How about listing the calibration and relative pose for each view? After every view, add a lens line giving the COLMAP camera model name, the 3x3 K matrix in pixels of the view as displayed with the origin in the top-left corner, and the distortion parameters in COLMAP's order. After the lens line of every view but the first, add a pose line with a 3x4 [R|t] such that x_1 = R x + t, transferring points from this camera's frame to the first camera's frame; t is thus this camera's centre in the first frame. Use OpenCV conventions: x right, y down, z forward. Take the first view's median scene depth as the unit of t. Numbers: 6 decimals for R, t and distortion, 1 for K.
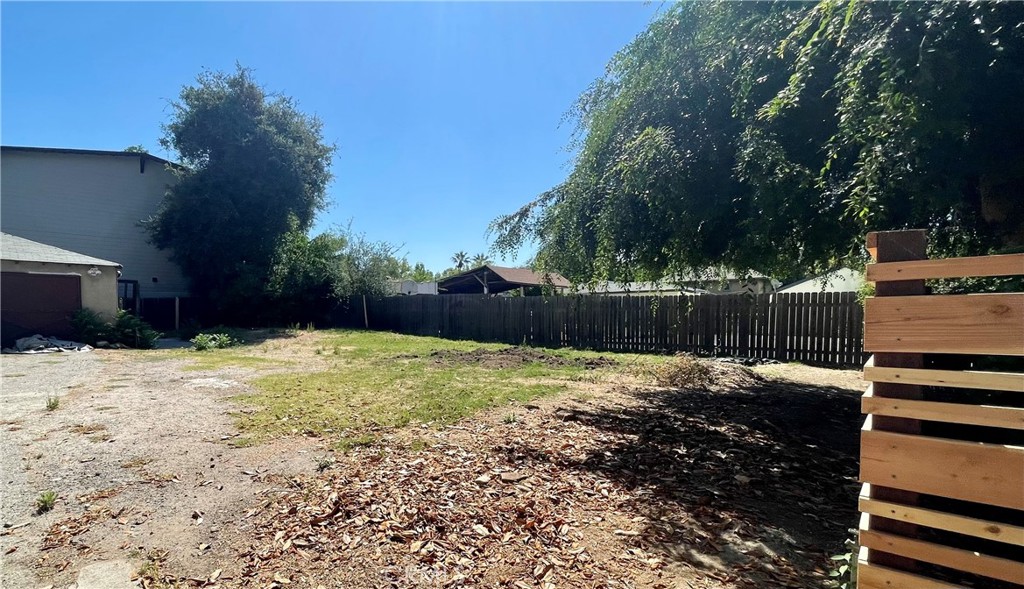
lens RADIAL K [[538.7, 0, 511.7], [0, 538.7, 332.4], [0, 0, 1]] dist [-0.003256, -0.001601]
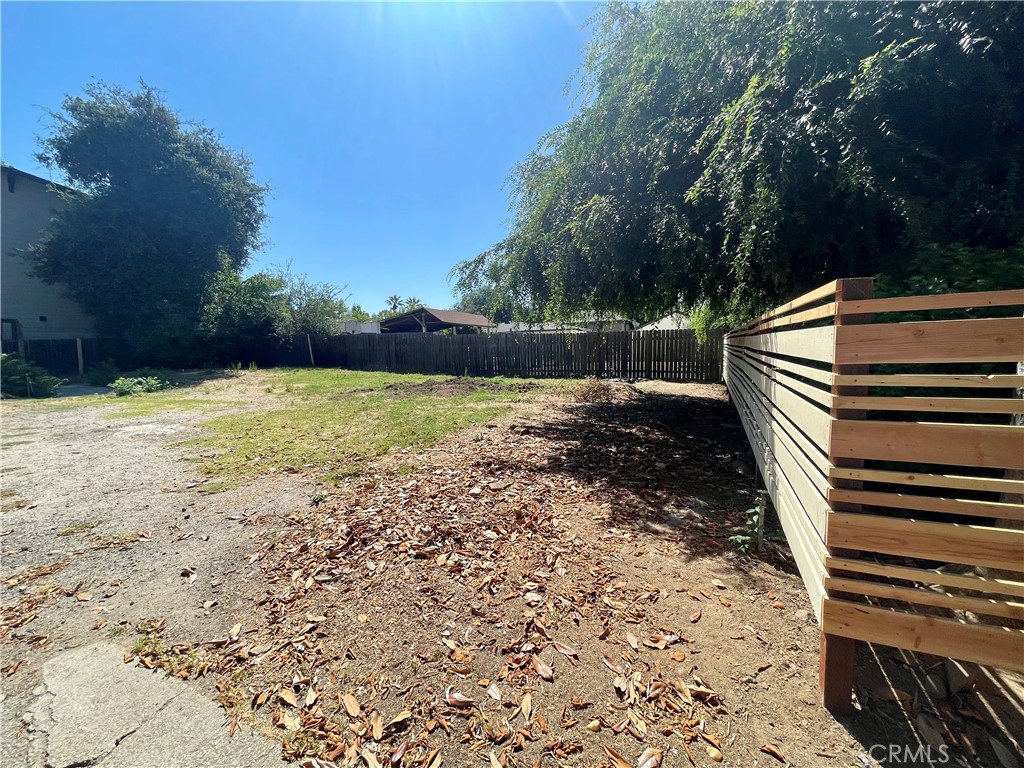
lens RADIAL K [[417.3, 0, 514.3], [0, 417.3, 386.2], [0, 0, 1]] dist [-0.001059, 0.000758]
pose [[0.937897, -0.050211, 0.343260, -0.228380], [0.034063, 0.998018, 0.052915, 0.002573], [-0.345237, -0.037936, 0.937749, 0.117958]]
